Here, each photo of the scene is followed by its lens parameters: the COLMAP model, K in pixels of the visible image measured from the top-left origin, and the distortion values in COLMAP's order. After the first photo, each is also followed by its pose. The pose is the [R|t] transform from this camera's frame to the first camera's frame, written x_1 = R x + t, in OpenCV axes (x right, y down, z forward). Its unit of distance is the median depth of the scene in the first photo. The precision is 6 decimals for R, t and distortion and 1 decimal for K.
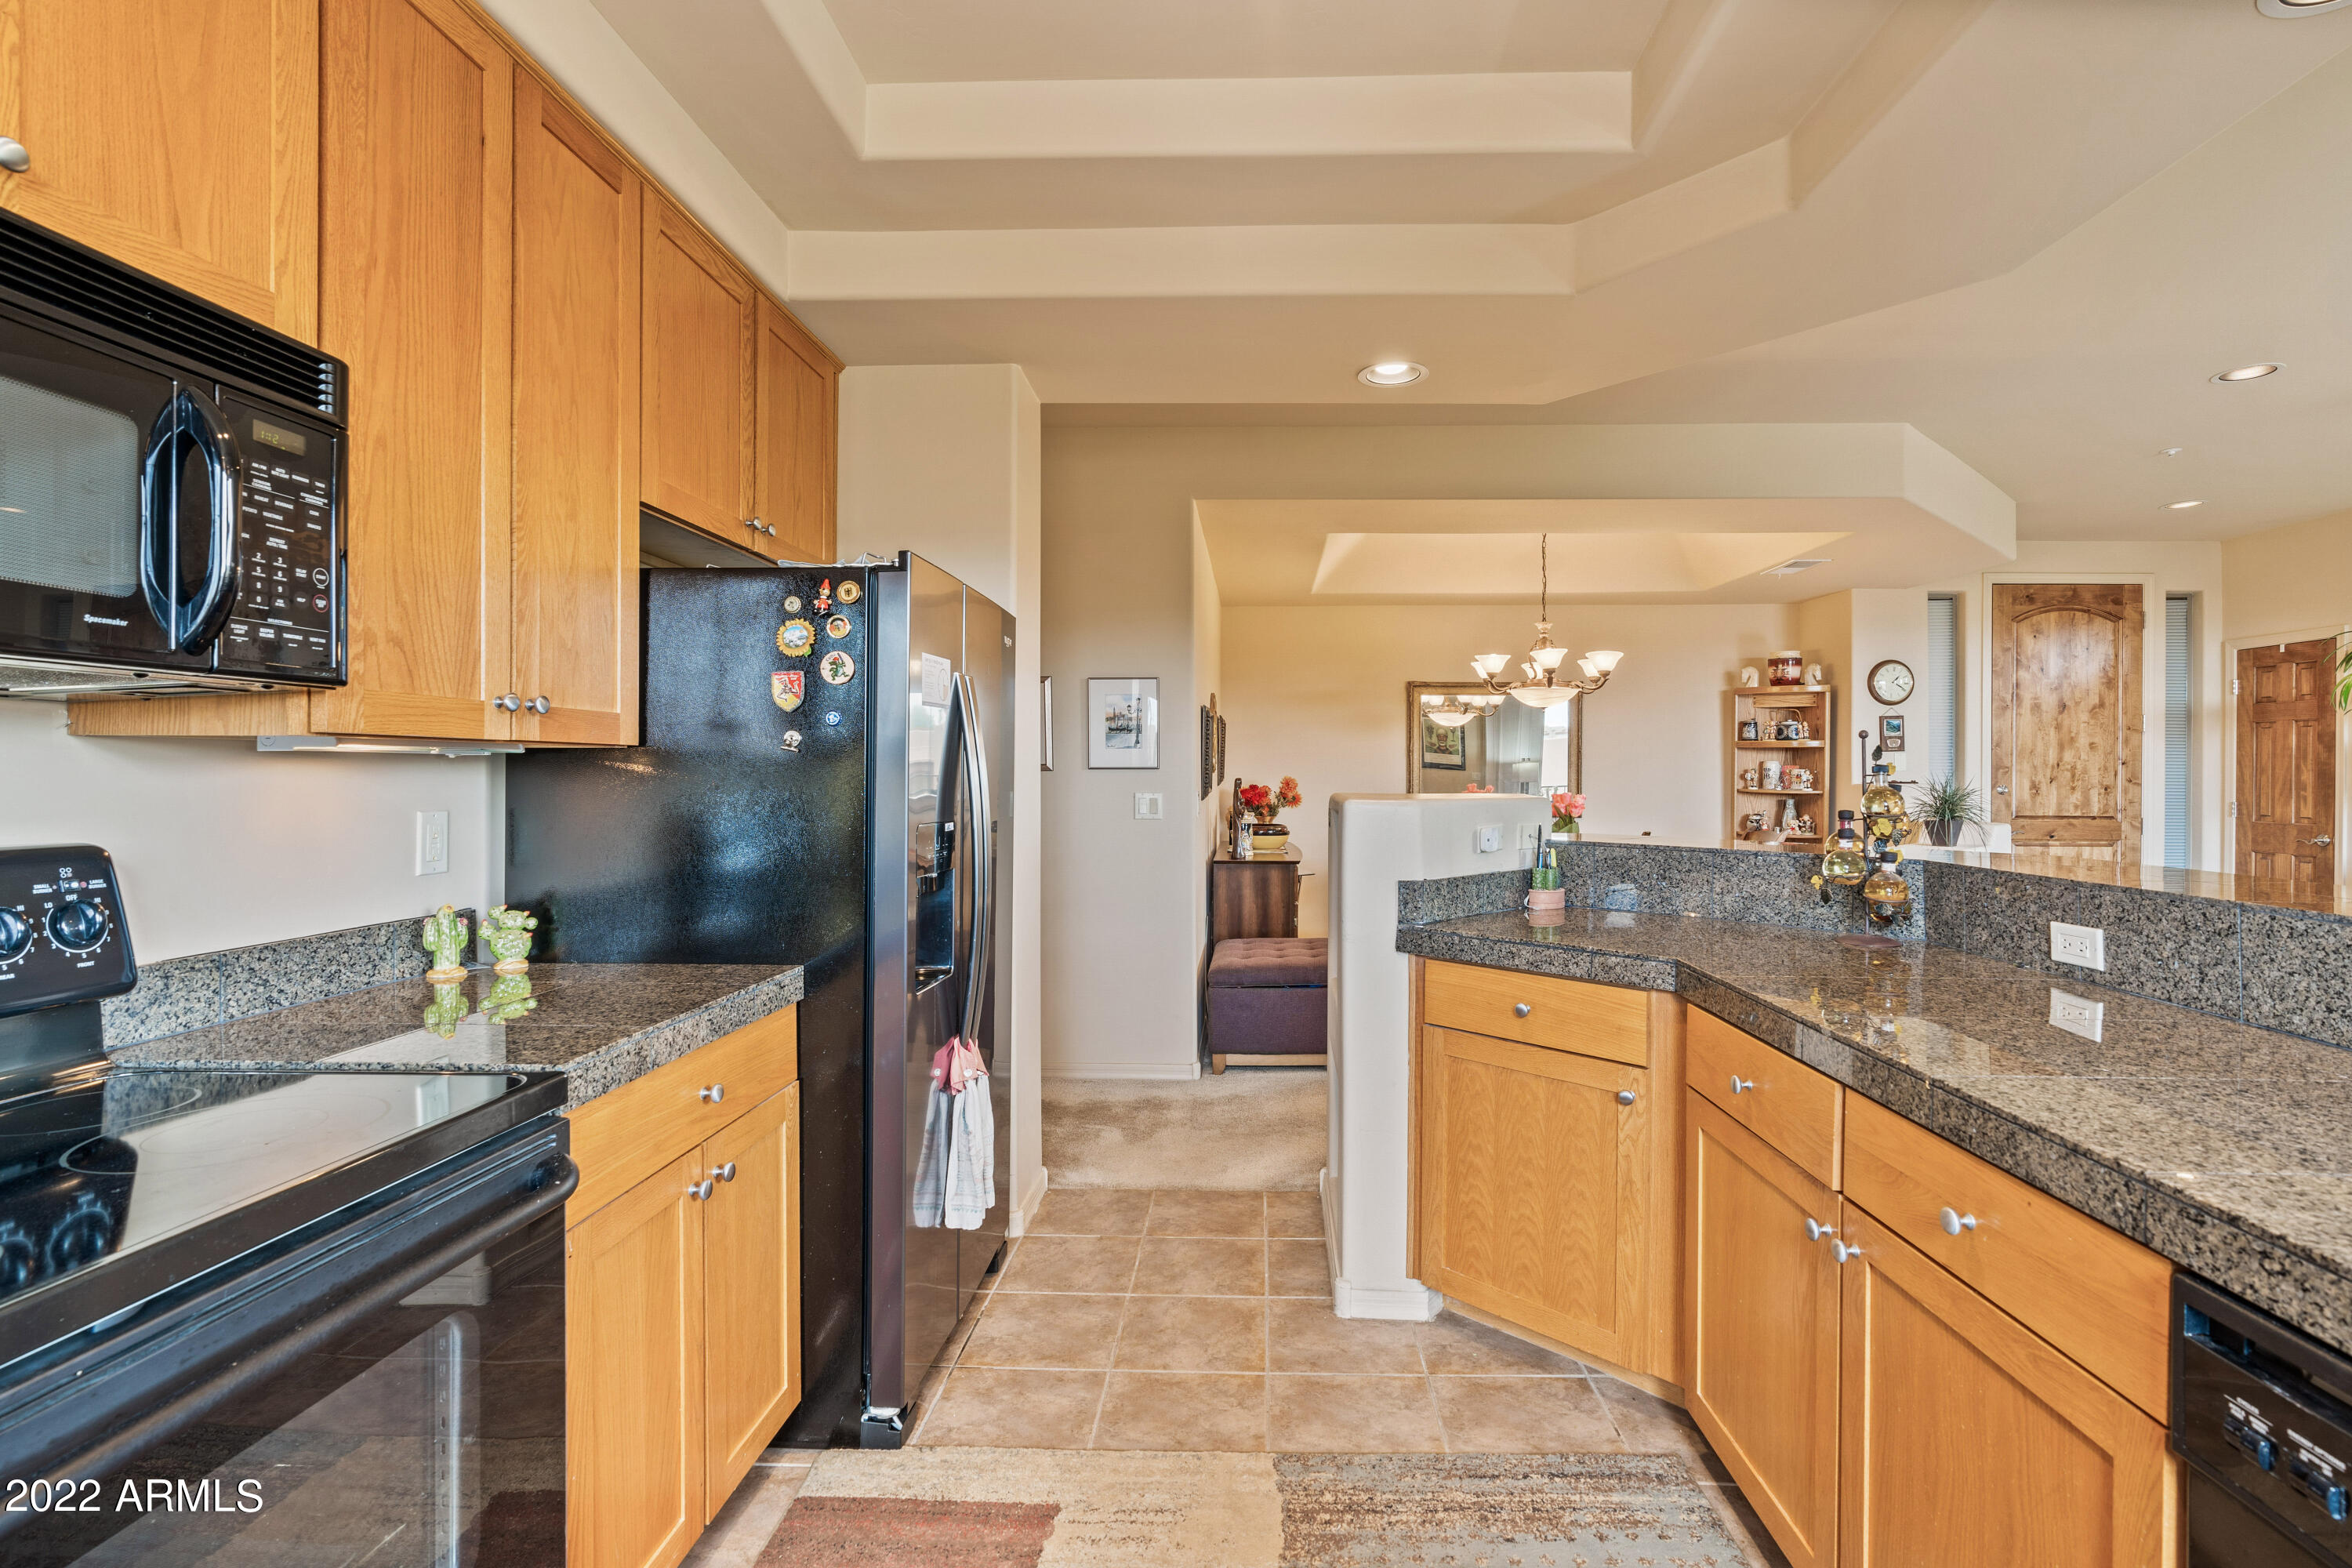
lens RADIAL K [[1063.4, 0, 1213.1], [0, 1063.4, 788.5], [0, 0, 1]] dist [-0.016356, -0.000332]
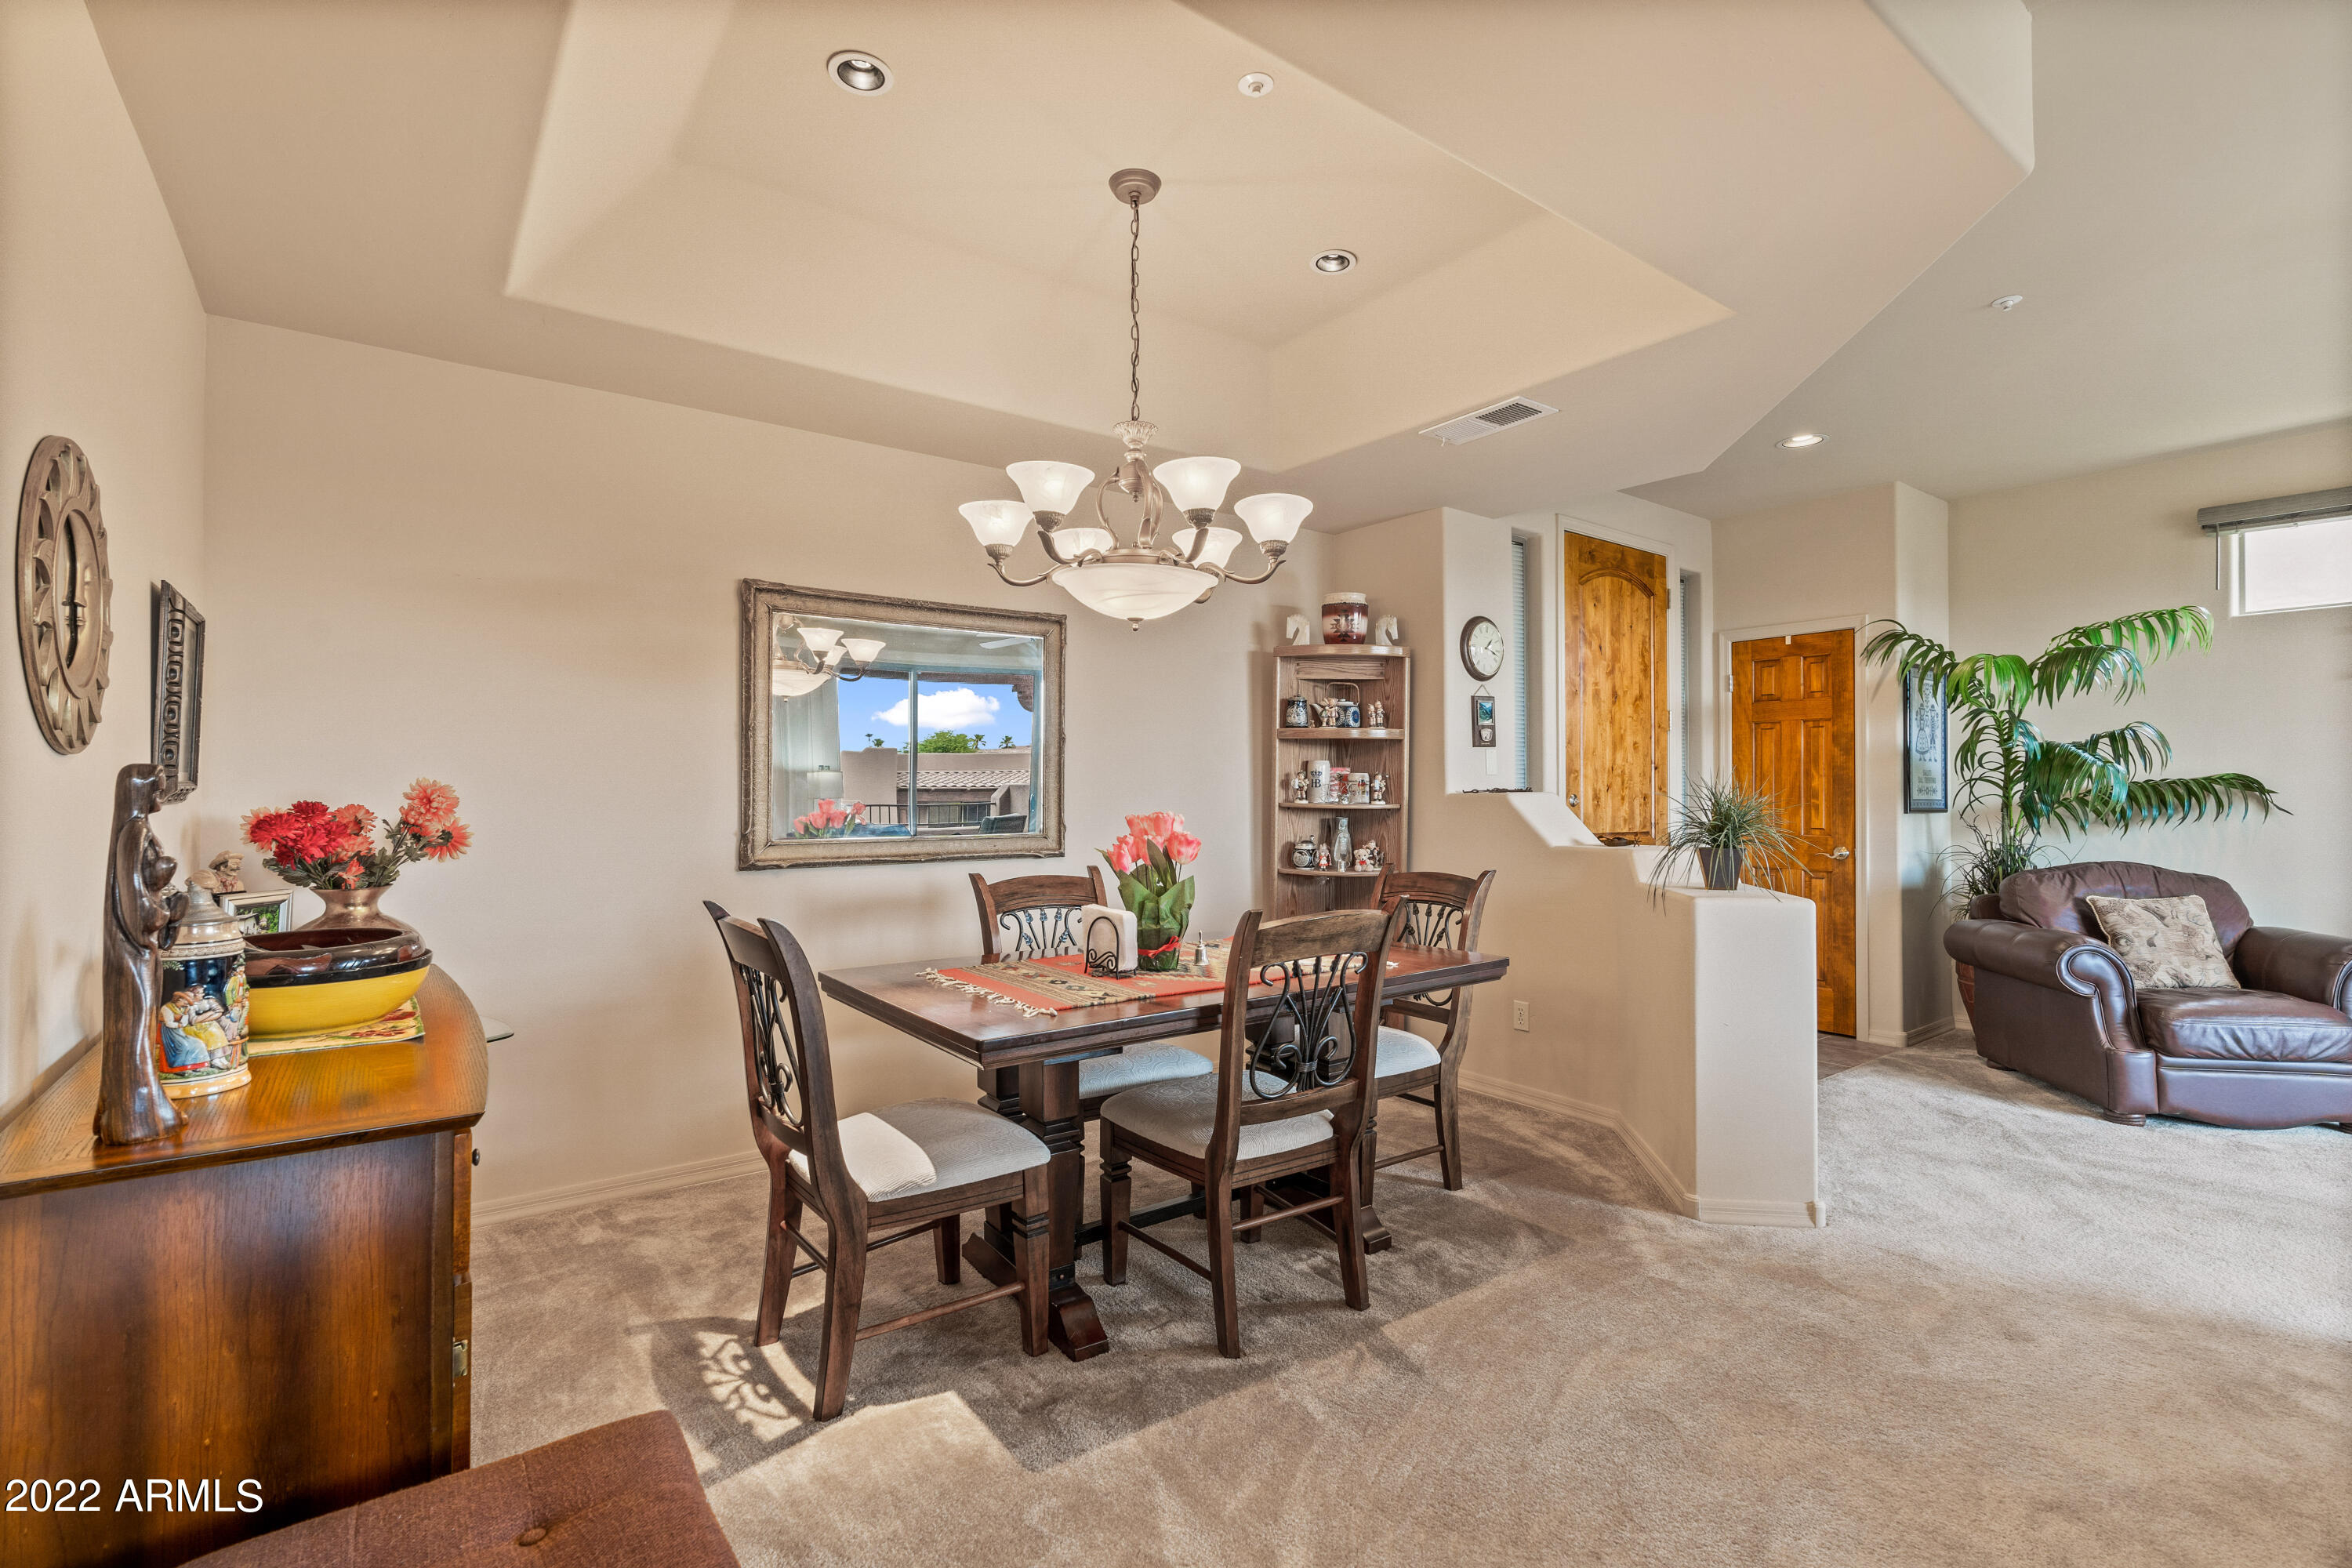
lens RADIAL K [[1063.4, 0, 1185.8], [0, 1063.4, 776.7], [0, 0, 1]] dist [-0.016356, -0.000332]
pose [[0.772163, 0.006793, 0.635388, 0.043770], [0.010425, 0.999673, -0.023357, -0.001060], [-0.635339, 0.024660, 0.771839, 0.585581]]
